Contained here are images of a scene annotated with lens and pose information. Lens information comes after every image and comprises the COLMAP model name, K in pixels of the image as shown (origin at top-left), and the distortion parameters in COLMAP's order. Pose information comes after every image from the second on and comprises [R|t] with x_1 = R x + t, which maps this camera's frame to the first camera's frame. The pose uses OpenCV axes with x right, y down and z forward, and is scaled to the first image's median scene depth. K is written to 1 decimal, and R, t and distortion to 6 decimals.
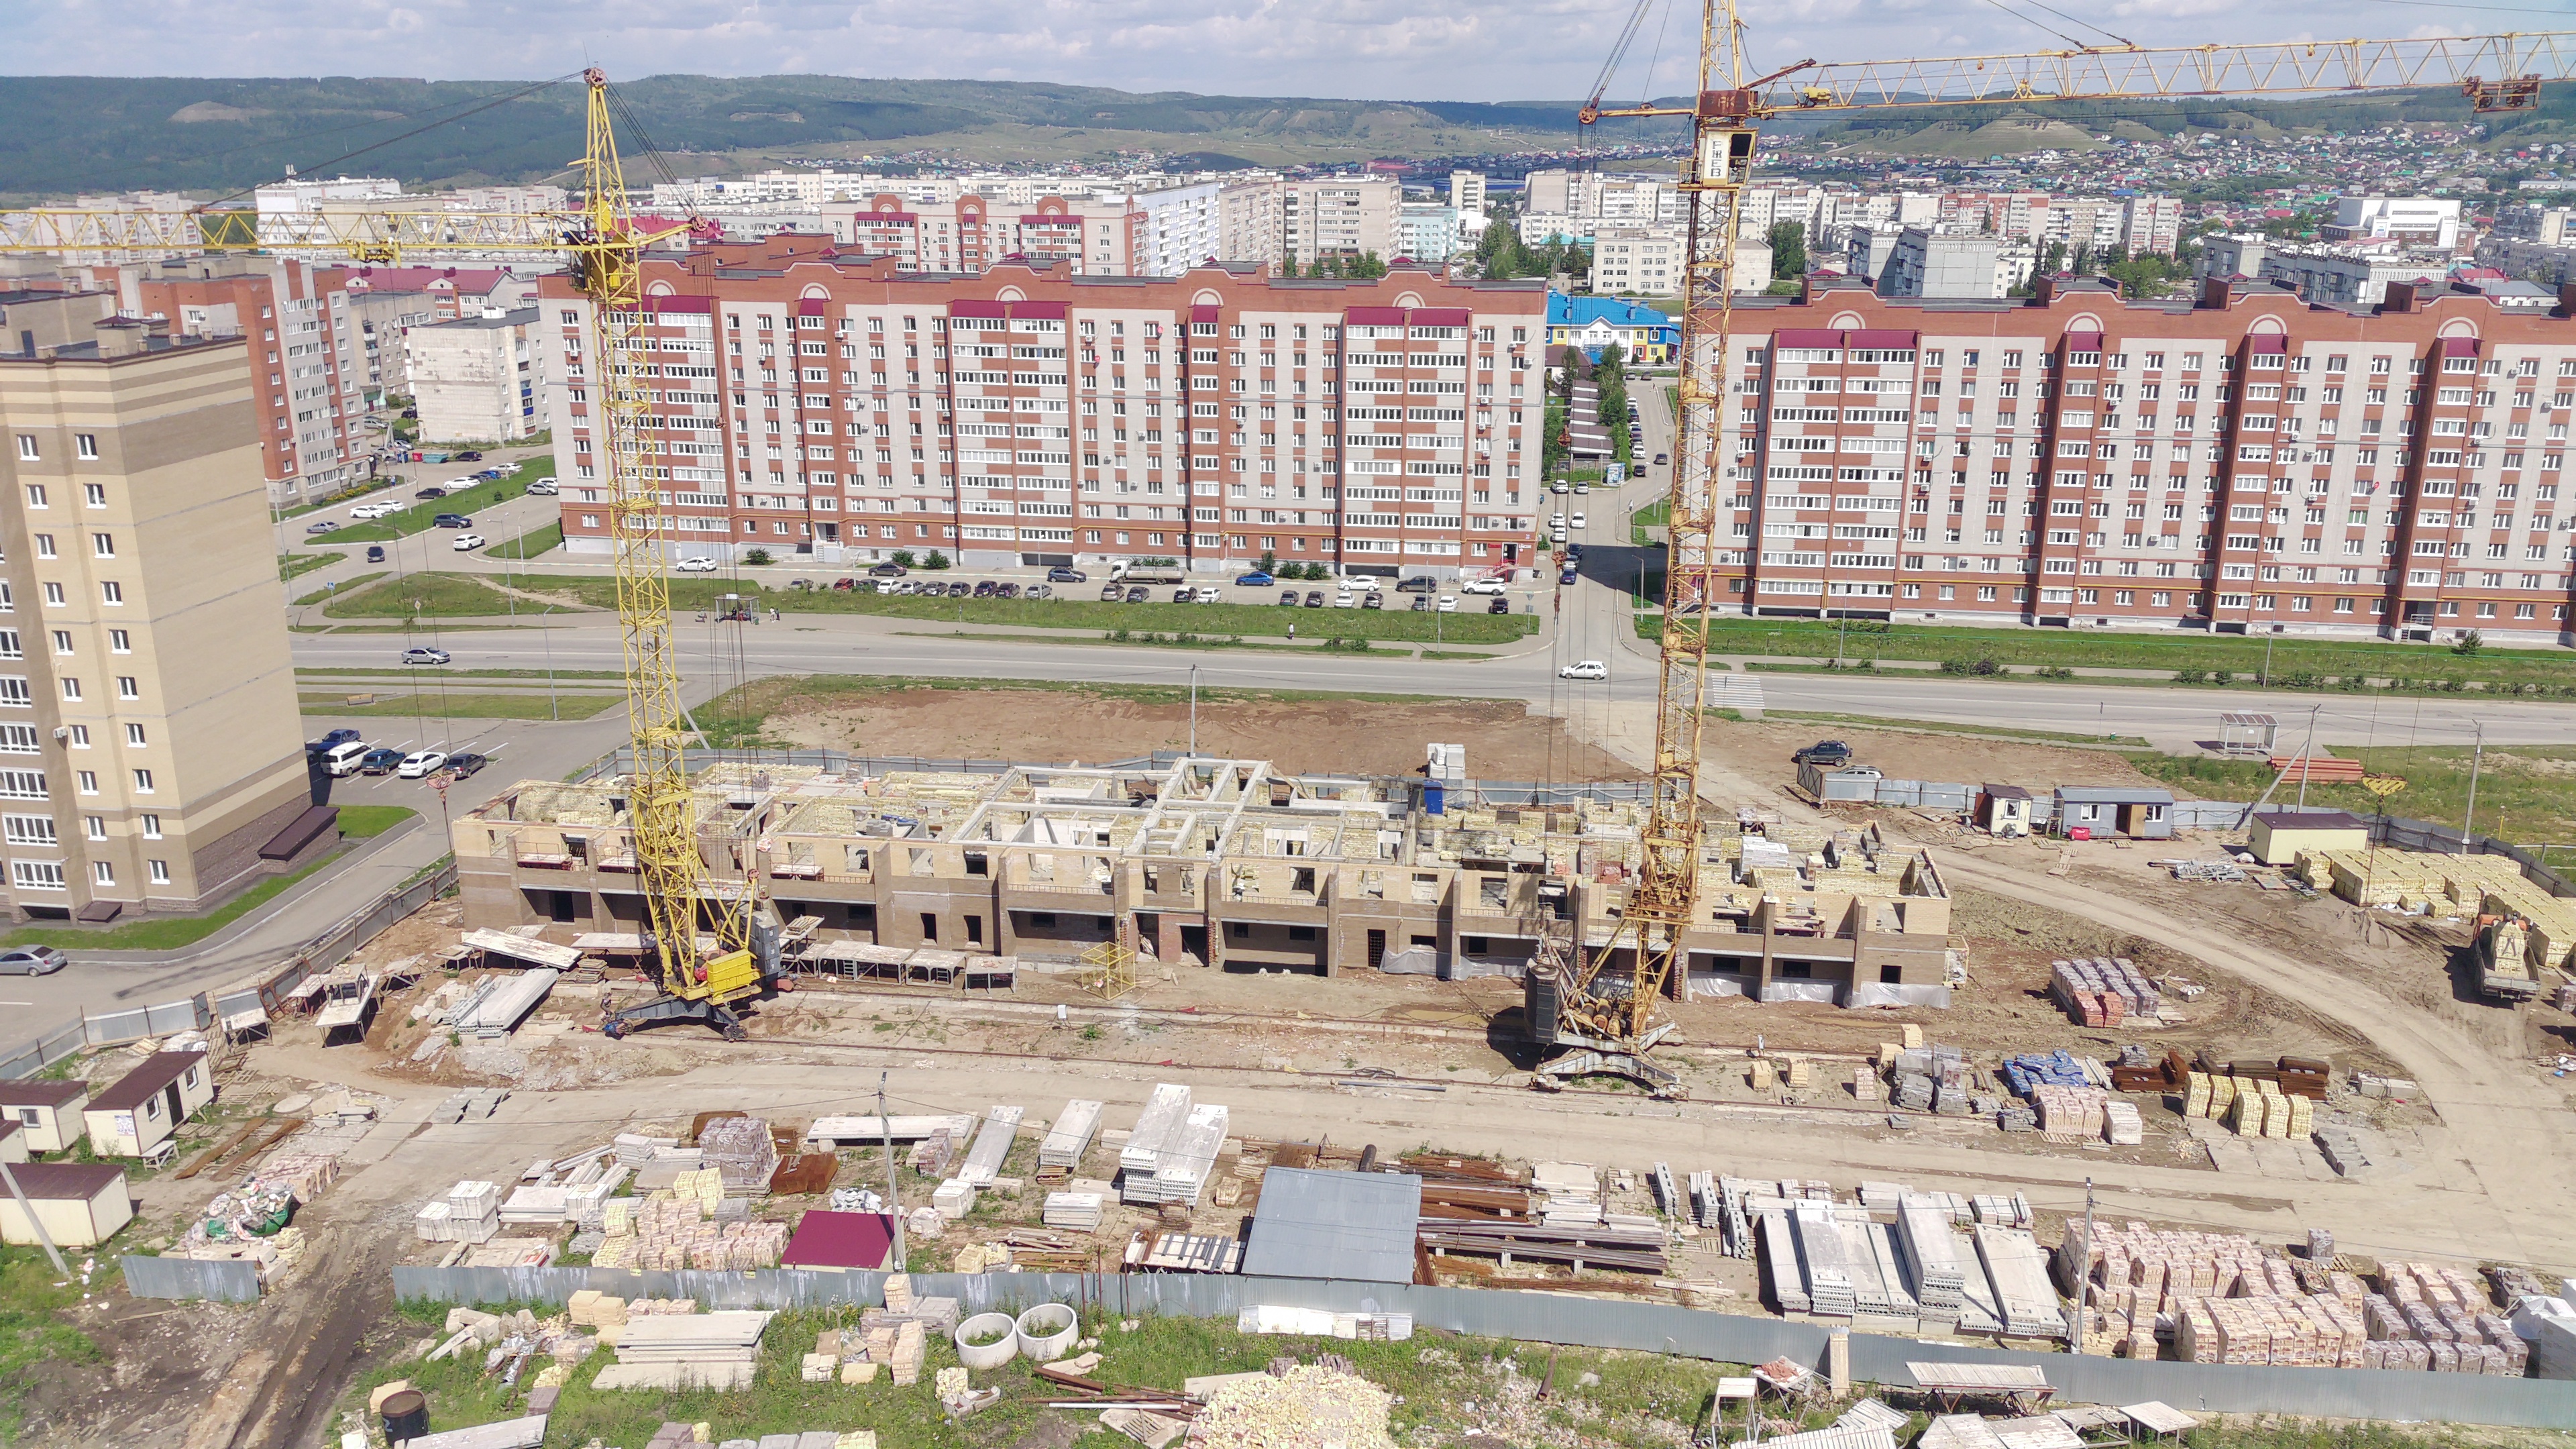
lens RADIAL K [[1992.9, 0, 1288.0], [0, 1992.9, 724.5], [0, 0, 1]] dist [0.076630, -0.122004]
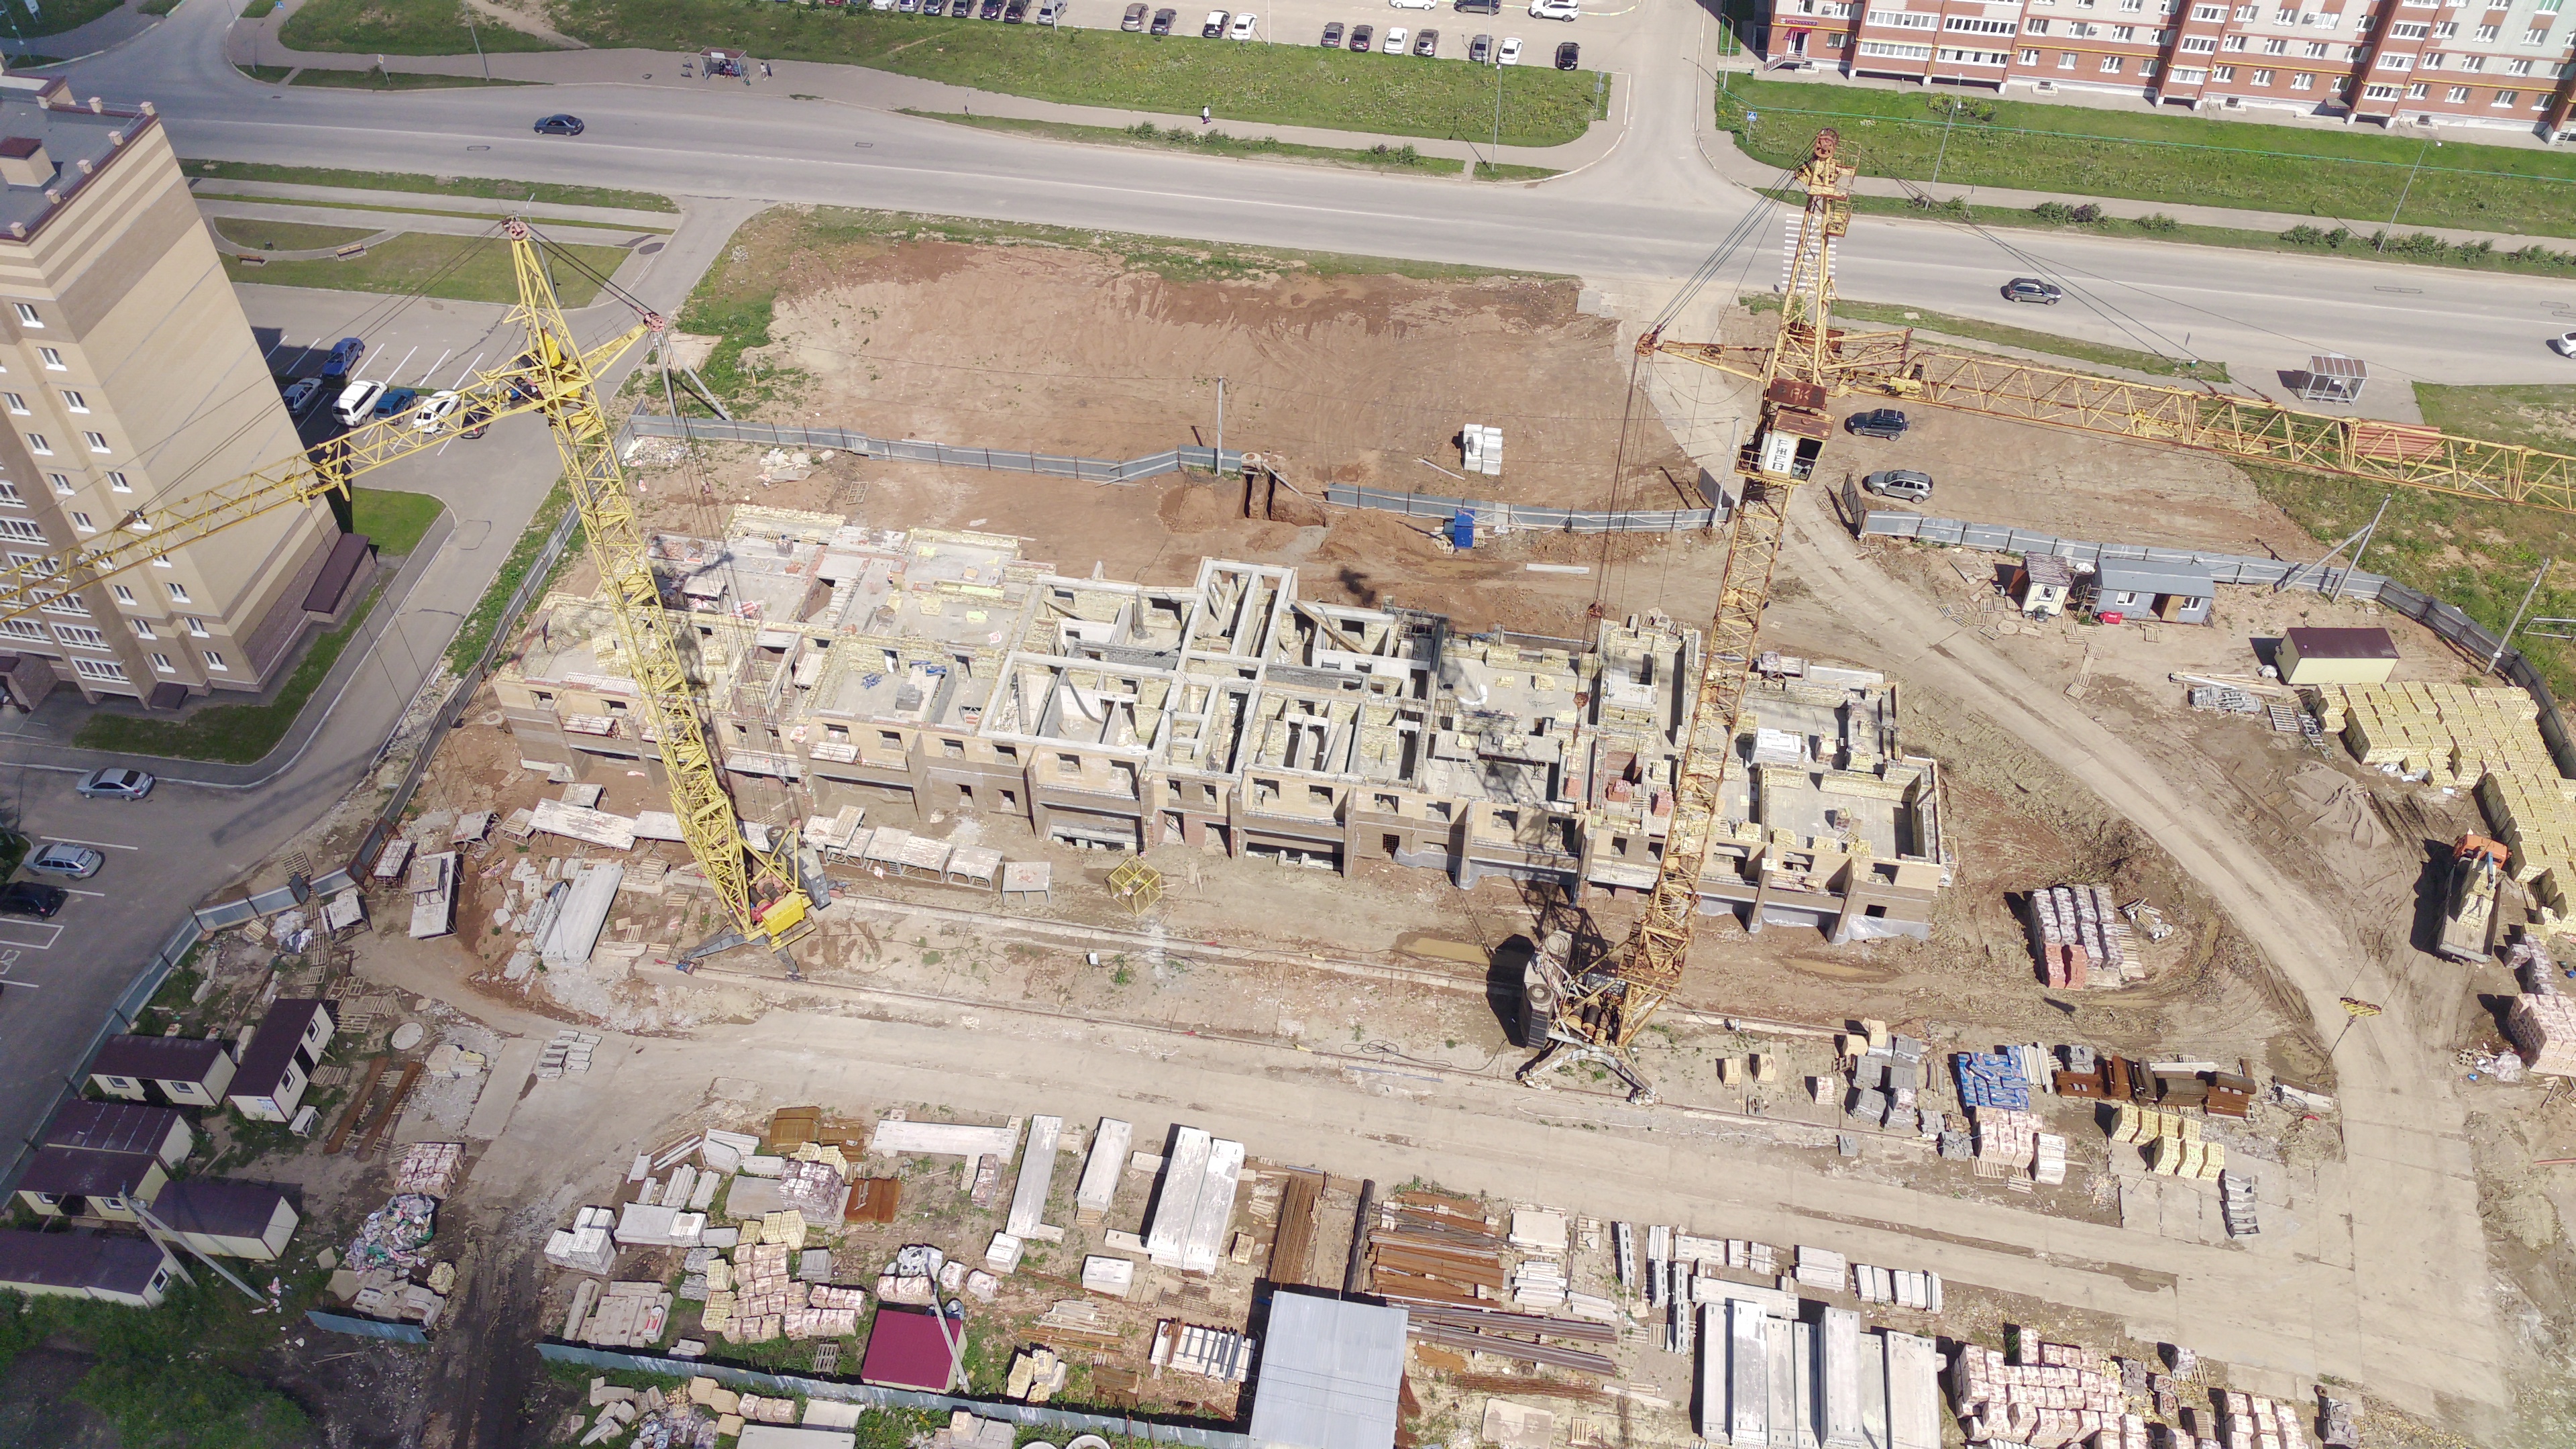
lens RADIAL K [[1992.9, 0, 1288.0], [0, 1992.9, 724.5], [0, 0, 1]] dist [0.076630, -0.122004]
pose [[0.999571, 0.020921, -0.020516, 0.009285], [-0.007992, 0.868267, 0.496033, -0.413780], [0.028190, -0.495656, 0.868061, 0.106306]]
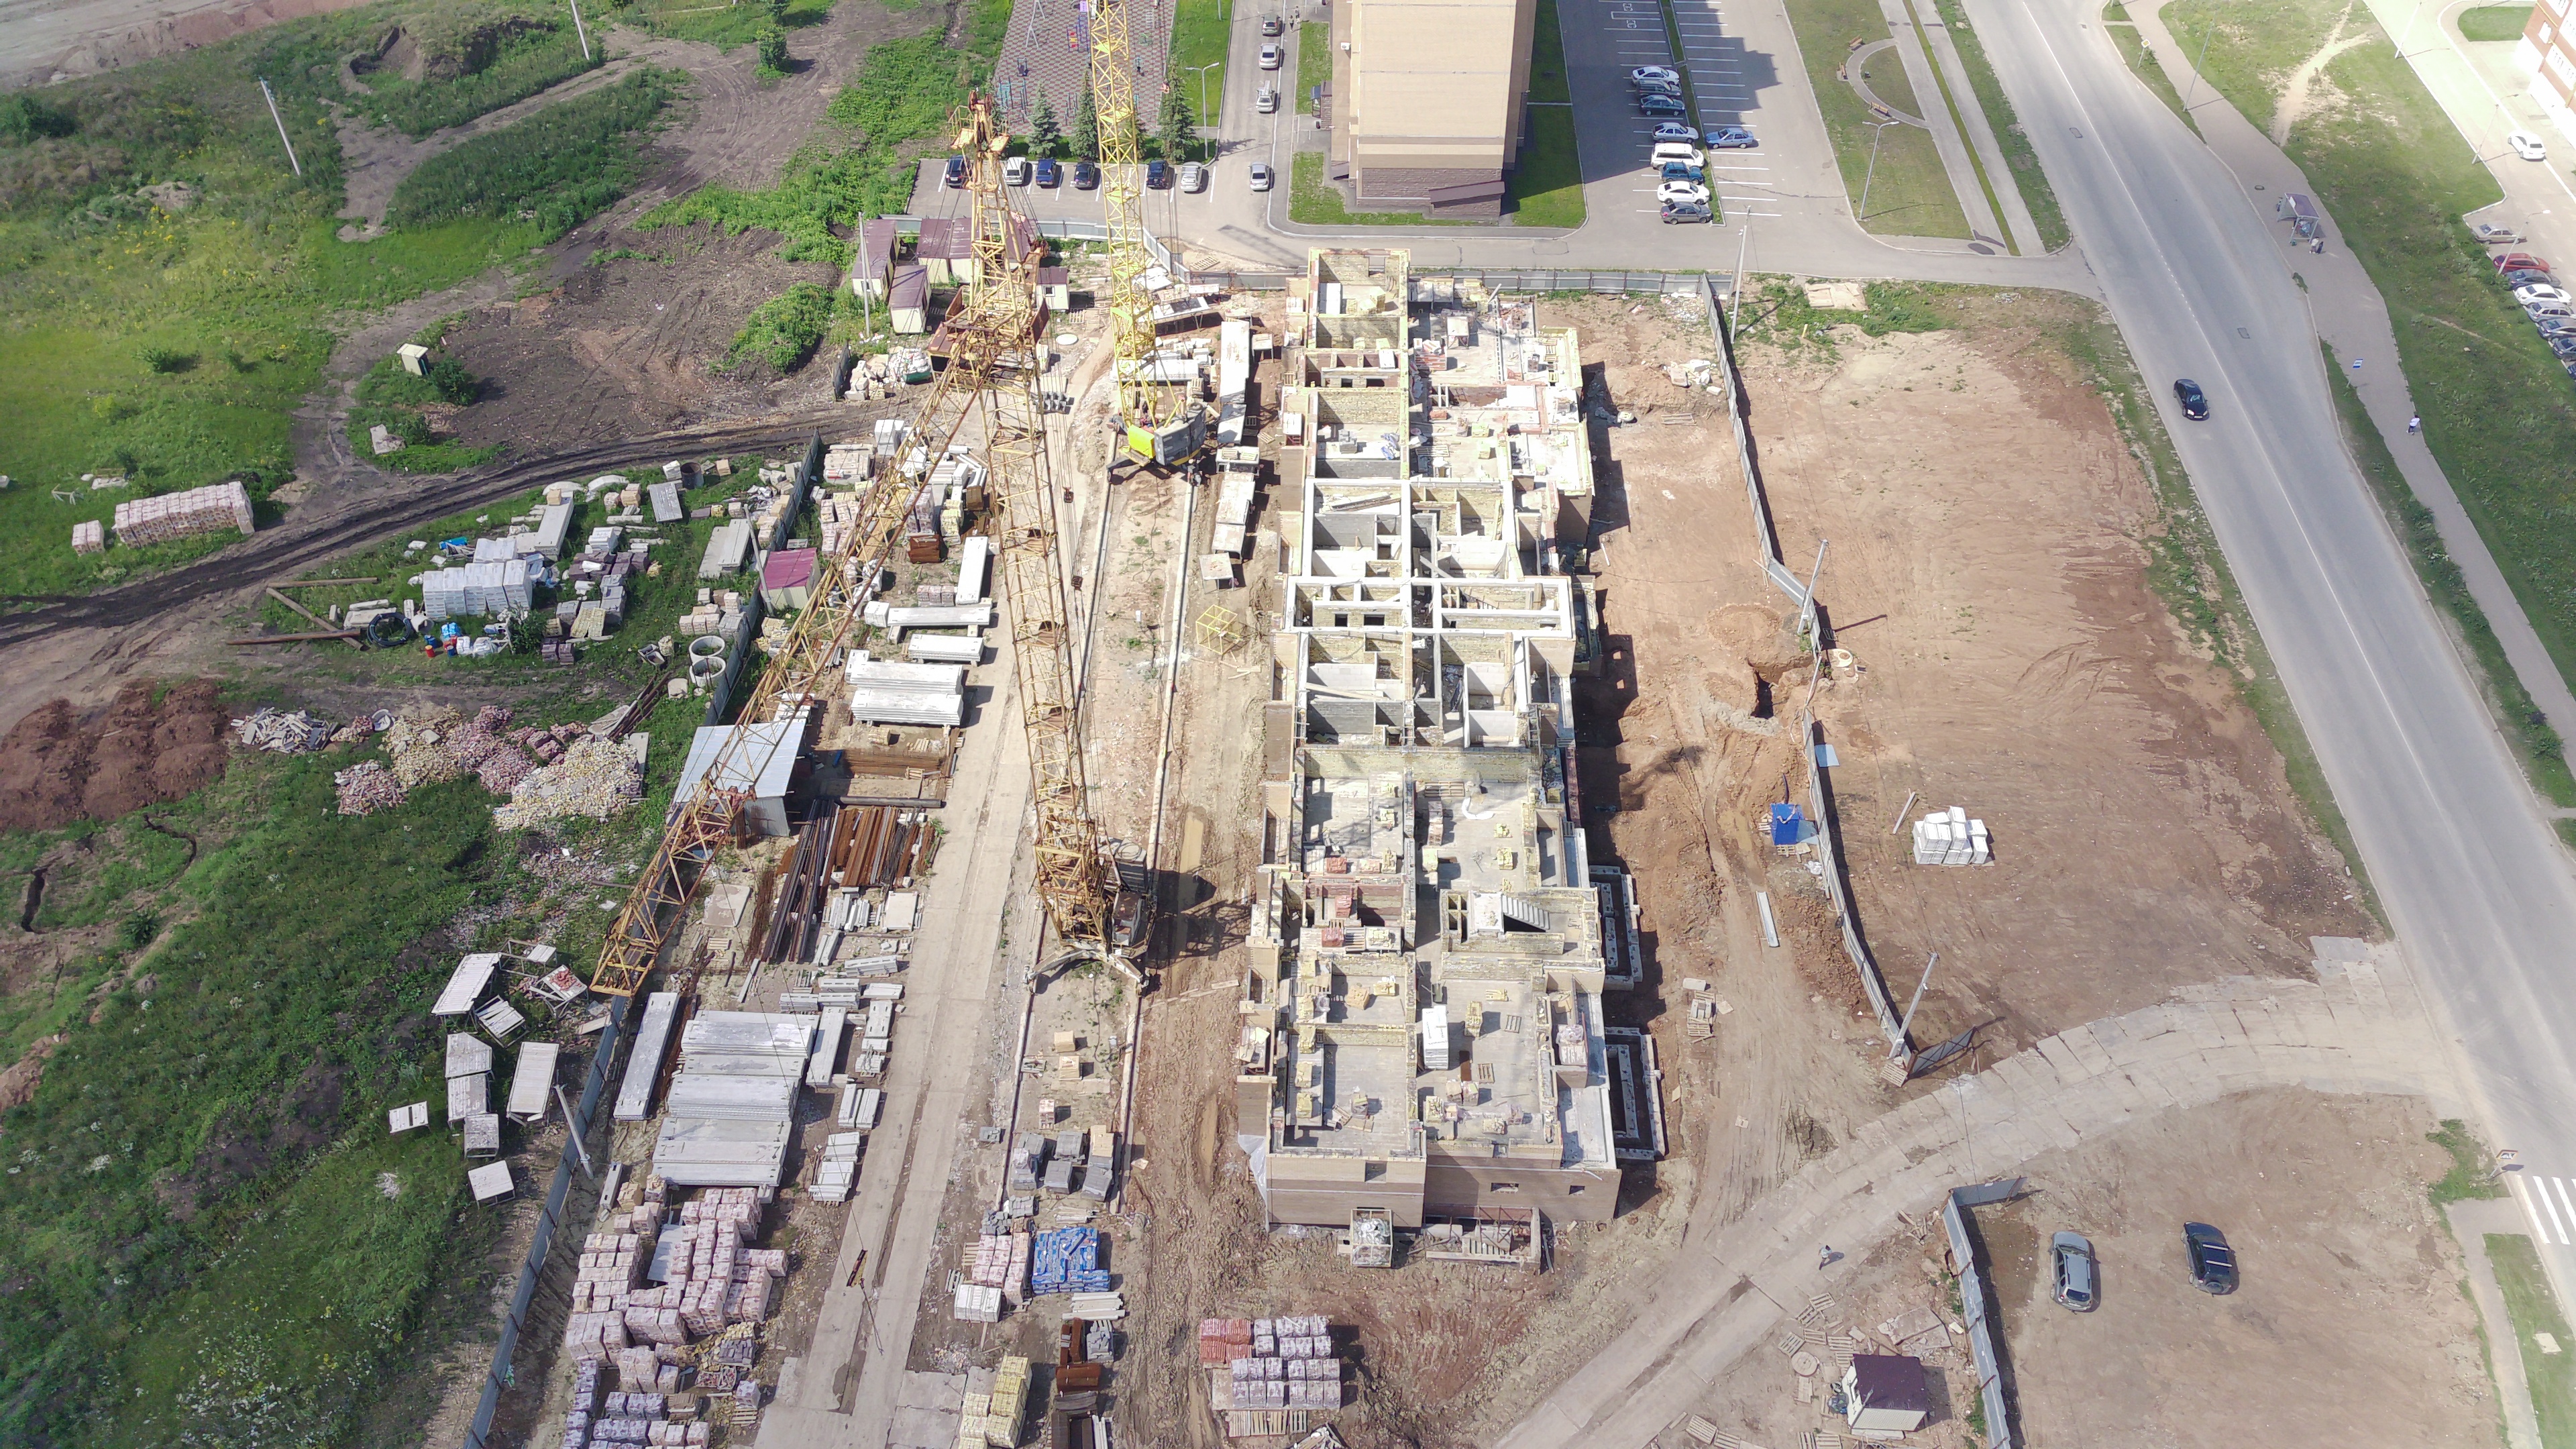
lens RADIAL K [[1991.8, 0, 1282.4], [0, 1991.8, 719.8], [0, 0, 1]] dist [0.084111, -0.139616]
pose [[0.101816, 0.705396, -0.701463, 0.722461], [-0.277824, 0.697234, 0.660817, -0.586256], [0.955221, 0.127602, 0.266966, 0.613728]]
